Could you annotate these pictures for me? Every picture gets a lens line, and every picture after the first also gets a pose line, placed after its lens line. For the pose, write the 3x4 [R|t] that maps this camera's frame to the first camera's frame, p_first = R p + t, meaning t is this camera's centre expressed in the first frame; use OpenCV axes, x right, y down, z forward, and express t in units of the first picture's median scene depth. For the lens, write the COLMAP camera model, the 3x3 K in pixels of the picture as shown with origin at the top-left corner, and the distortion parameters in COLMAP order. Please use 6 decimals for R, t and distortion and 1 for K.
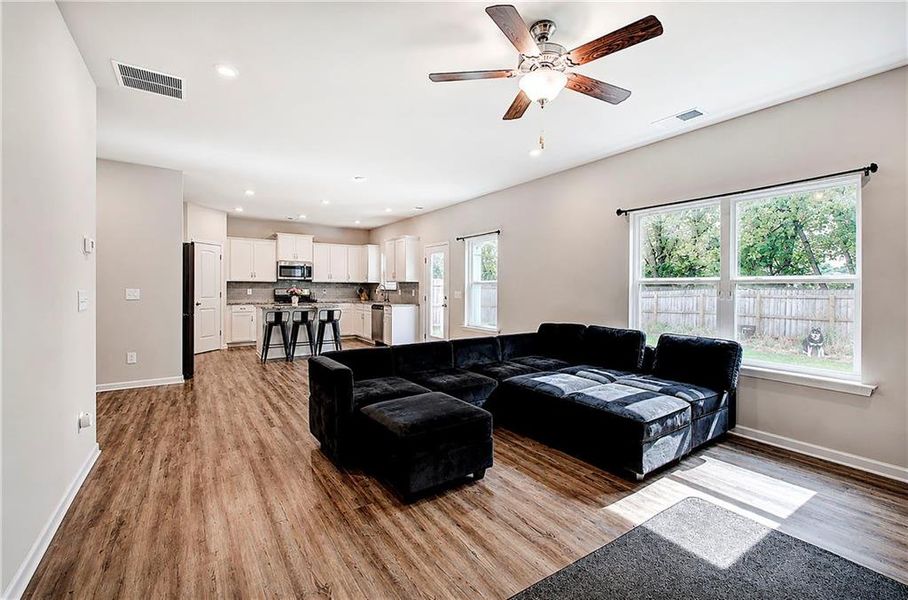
lens RADIAL K [[391.4, 0, 466.3], [0, 391.4, 289.9], [0, 0, 1]] dist [0.000456, 0.000017]
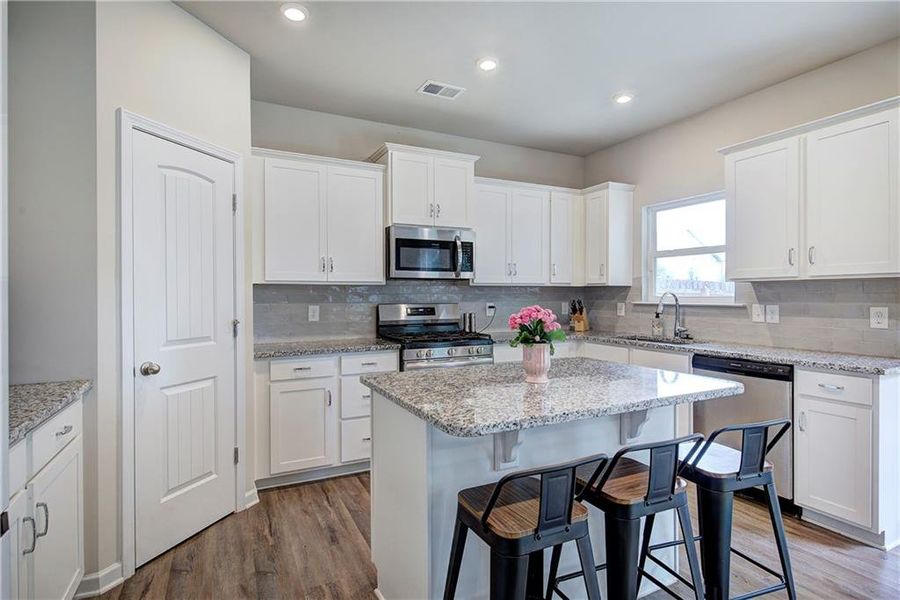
lens RADIAL K [[459.6, 0, 450.0], [0, 459.6, 300.0], [0, 0, 1]] dist [-0.003005, -0.001508]
pose [[0.988031, -0.004692, -0.154182, -0.359009], [0.006099, 0.999944, 0.008655, -0.010103], [0.154133, -0.009492, 0.988004, 0.593201]]
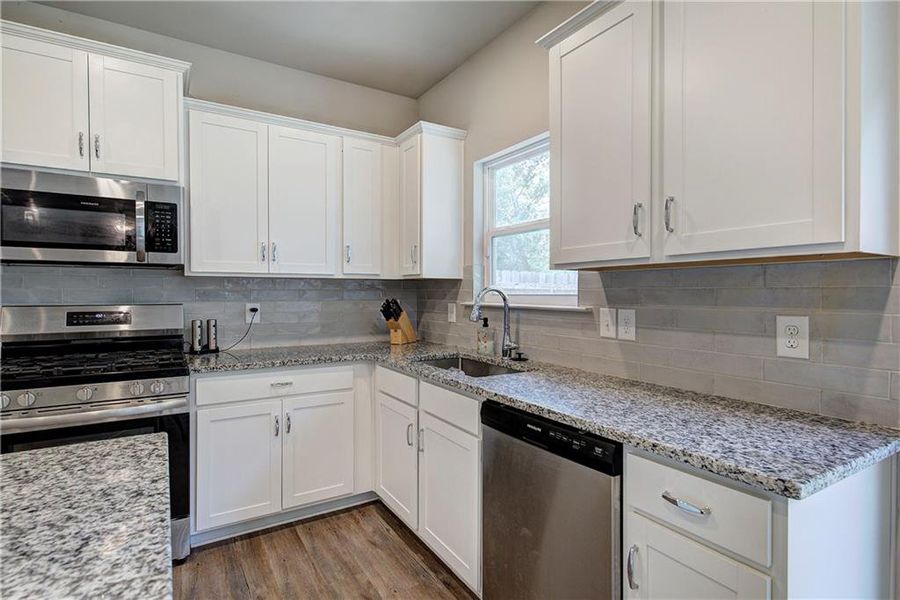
lens RADIAL K [[455.0, 0, 452.3], [0, 455.0, 298.1], [0, 0, 1]] dist [0.004234, 0.000134]
pose [[0.998459, -0.002411, -0.055444, -0.234043], [0.003015, 0.999937, 0.010829, -0.009246], [0.055414, -0.010979, 0.998403, 0.772377]]
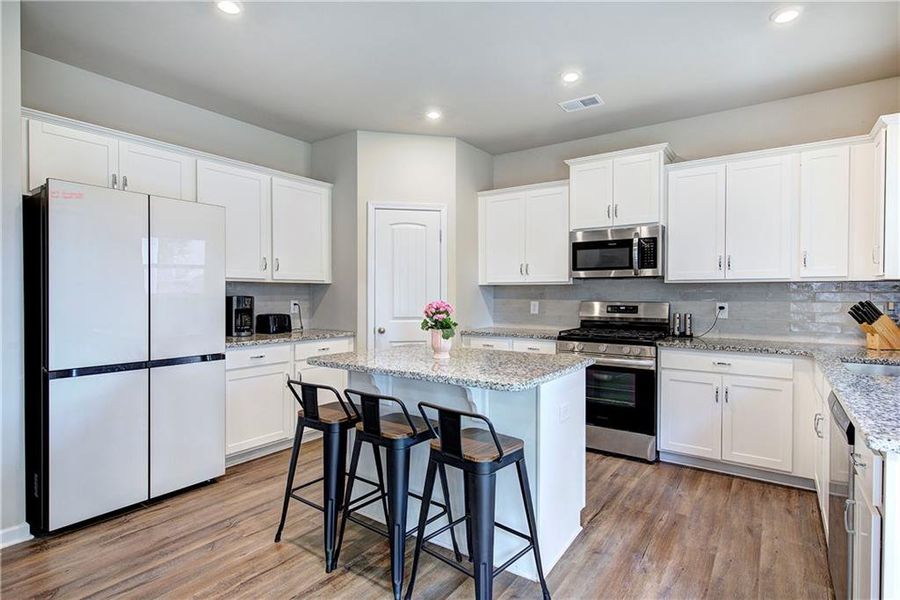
lens RADIAL K [[455.0, 0, 452.3], [0, 455.0, 298.1], [0, 0, 1]] dist [0.004234, 0.000134]
pose [[0.337928, 0.005950, -0.941153, -0.088568], [-0.002334, 0.999982, 0.005483, -0.008449], [0.941169, 0.000344, 0.337936, 0.718055]]
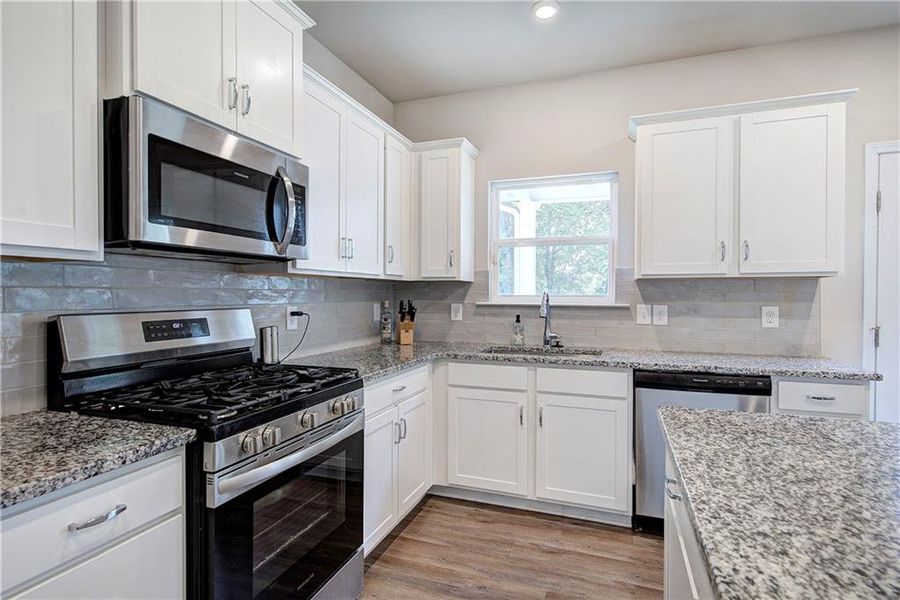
lens RADIAL K [[455.0, 0, 452.3], [0, 455.0, 298.1], [0, 0, 1]] dist [0.004234, 0.000134]
pose [[0.821520, -0.007071, 0.570137, -0.469533], [0.001418, 0.999945, 0.010359, -0.009987], [-0.570179, -0.007702, 0.821485, 0.805475]]
